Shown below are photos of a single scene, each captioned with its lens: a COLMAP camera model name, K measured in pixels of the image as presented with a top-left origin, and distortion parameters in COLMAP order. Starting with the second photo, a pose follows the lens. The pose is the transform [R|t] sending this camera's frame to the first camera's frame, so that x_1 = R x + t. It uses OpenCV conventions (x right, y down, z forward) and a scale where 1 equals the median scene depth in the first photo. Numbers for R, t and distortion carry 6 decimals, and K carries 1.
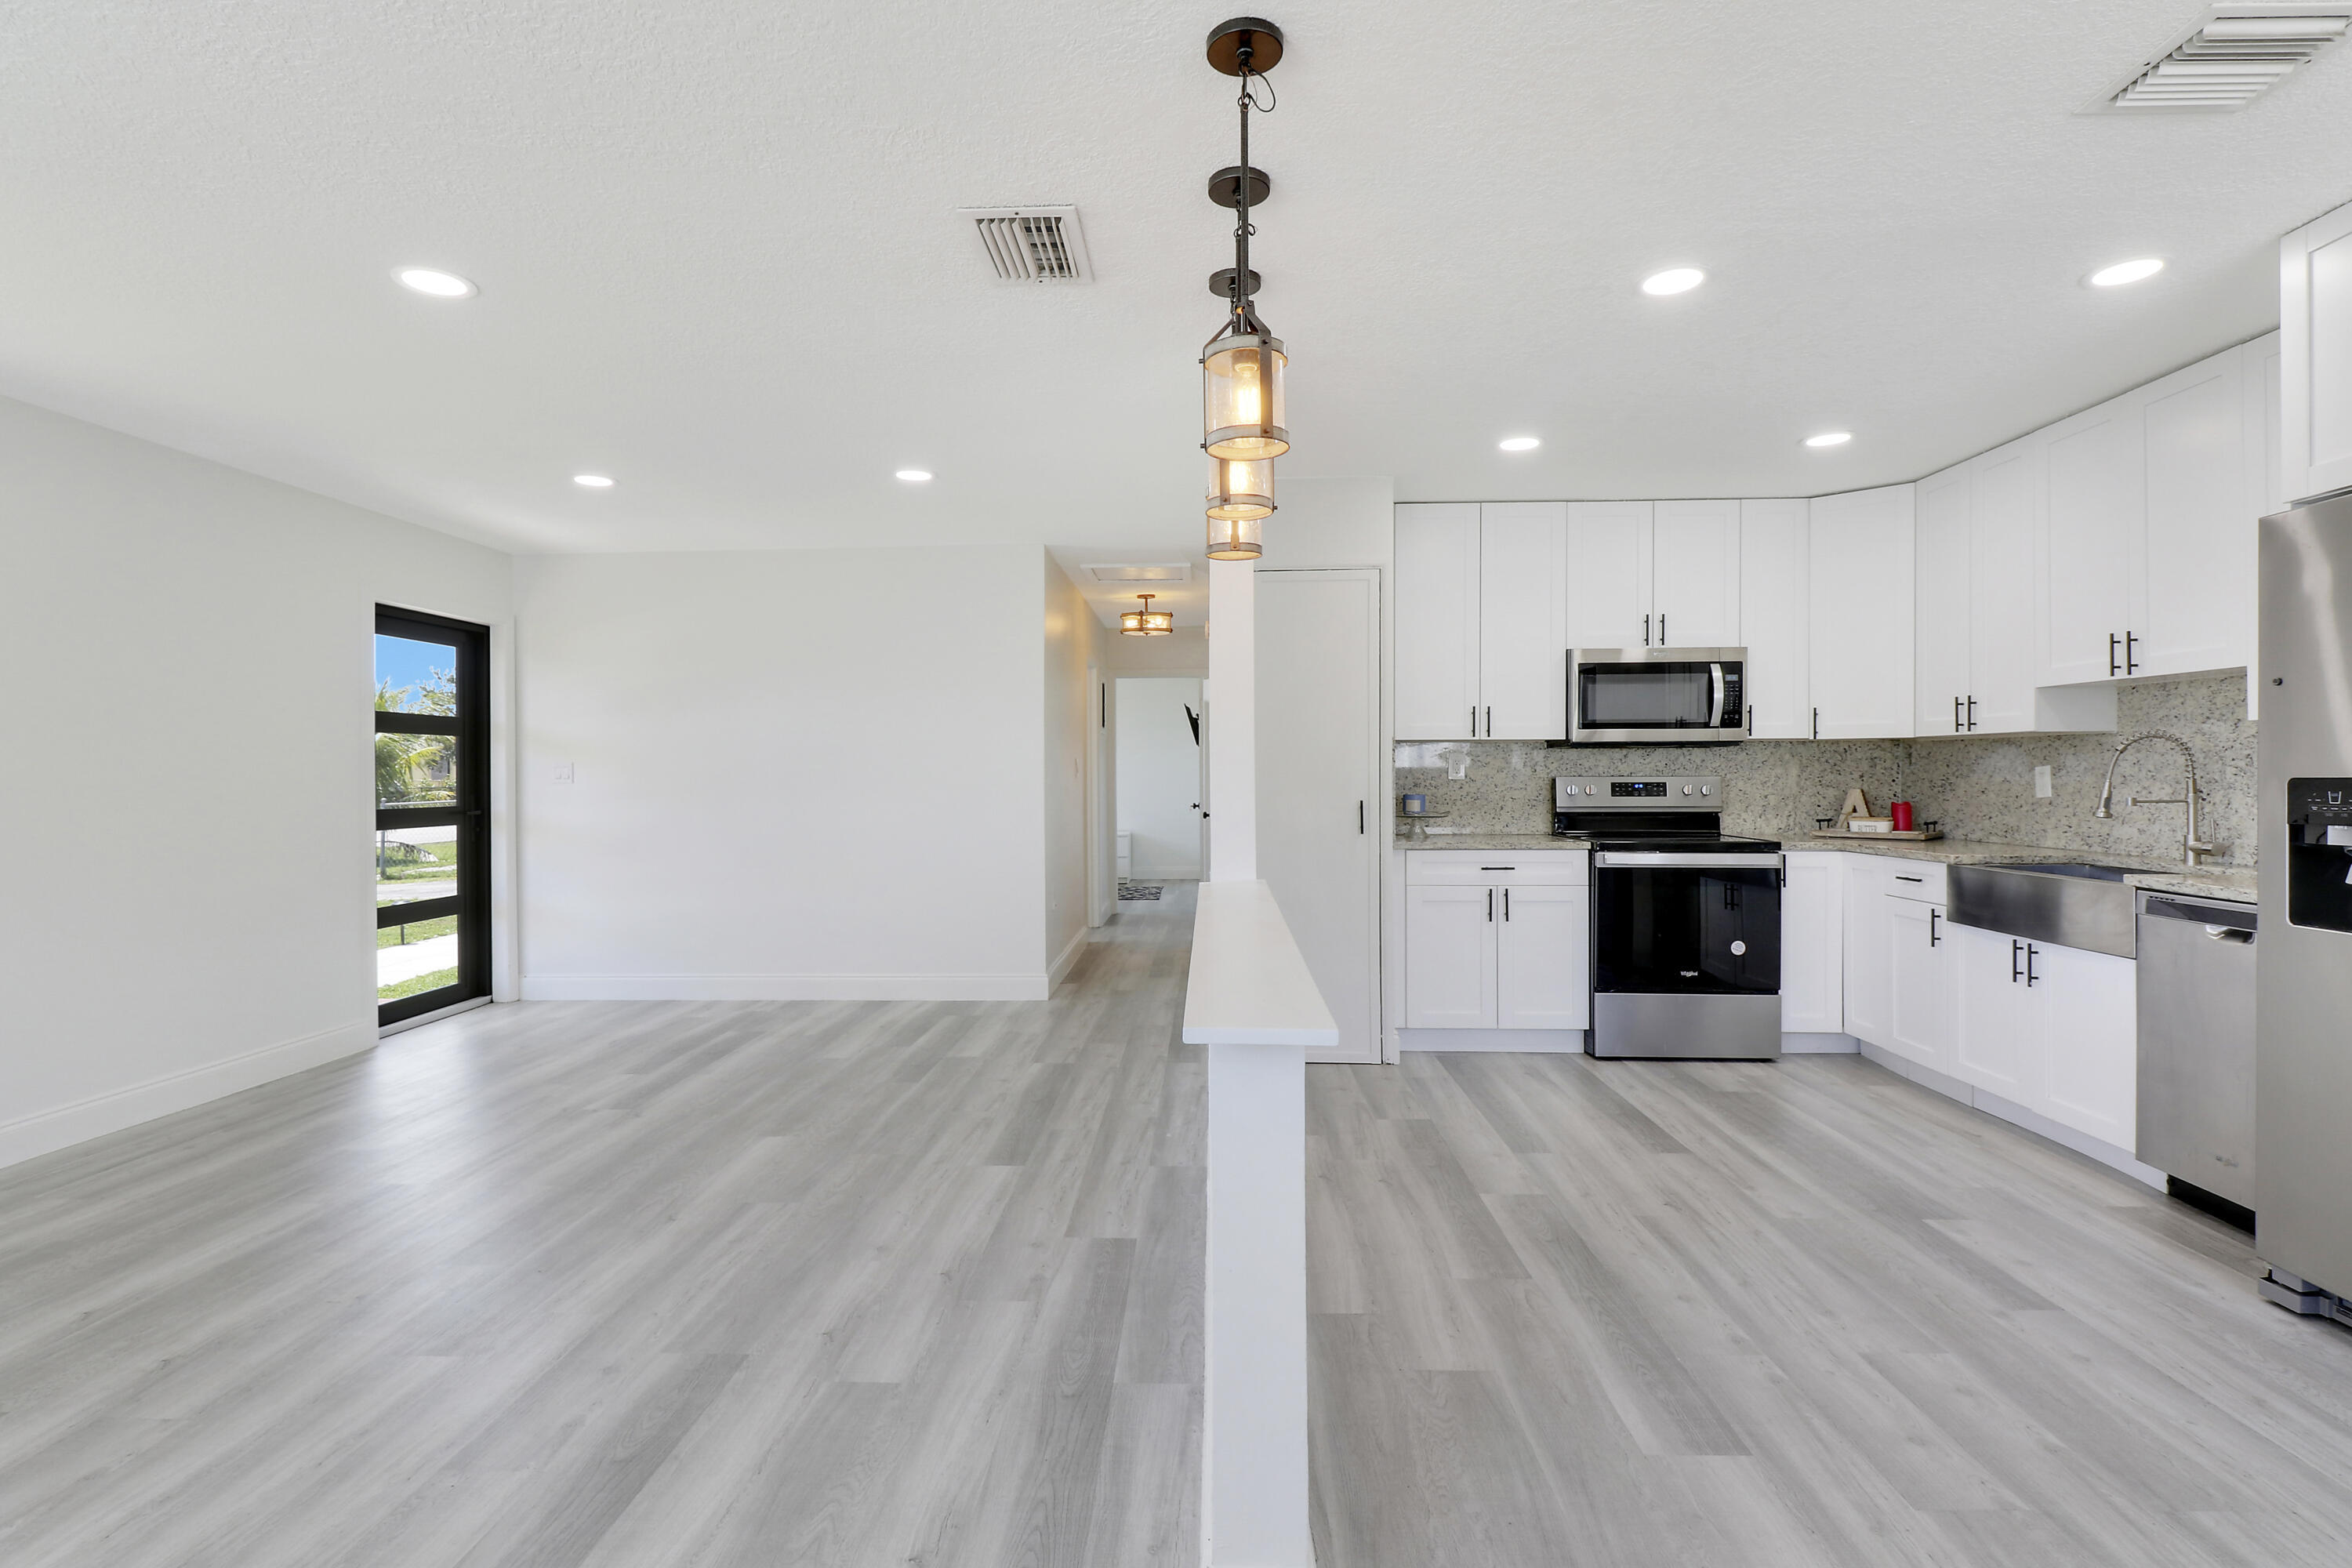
lens RADIAL K [[1195.4, 0, 1190.0], [0, 1195.4, 765.6], [0, 0, 1]] dist [0.017637, -0.022577]
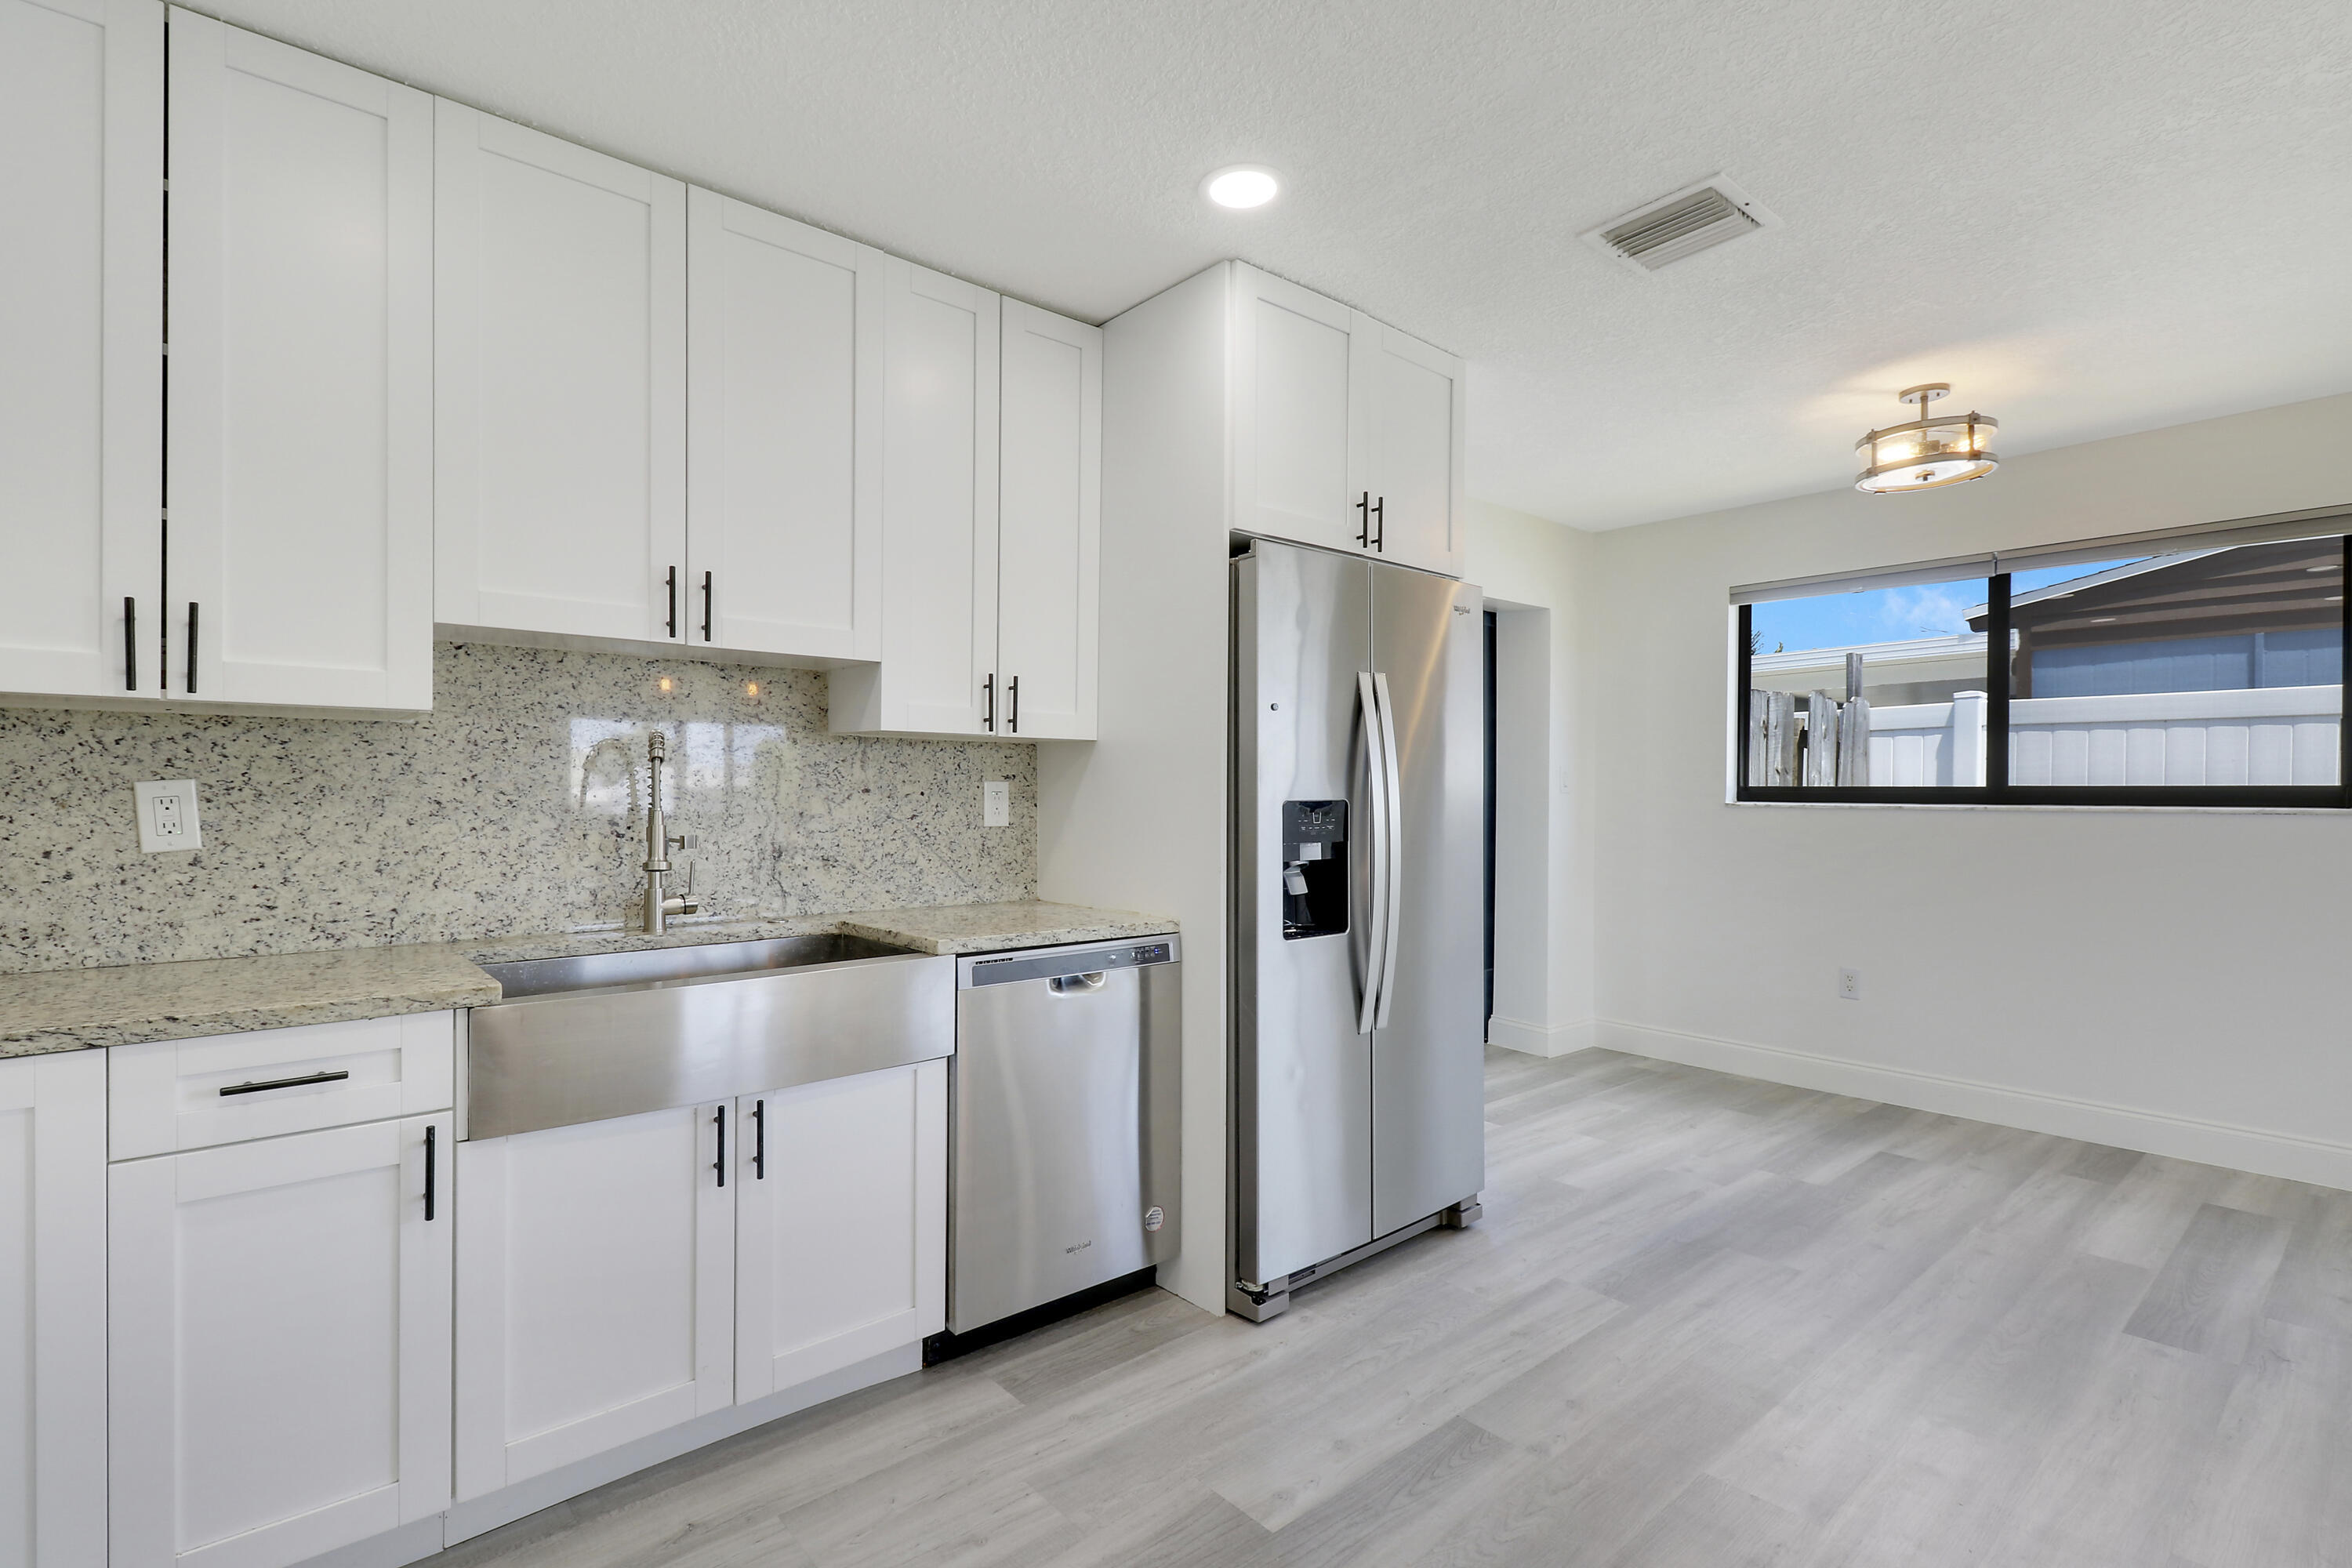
lens RADIAL K [[1049.8, 0, 1215.8], [0, 1049.8, 786.9], [0, 0, 1]] dist [0.033318, -0.011531]
pose [[-0.653632, 0.004626, 0.756798, 0.149214], [-0.005302, 0.999929, -0.010691, 0.004784], [-0.756794, -0.011000, -0.653561, 0.943273]]
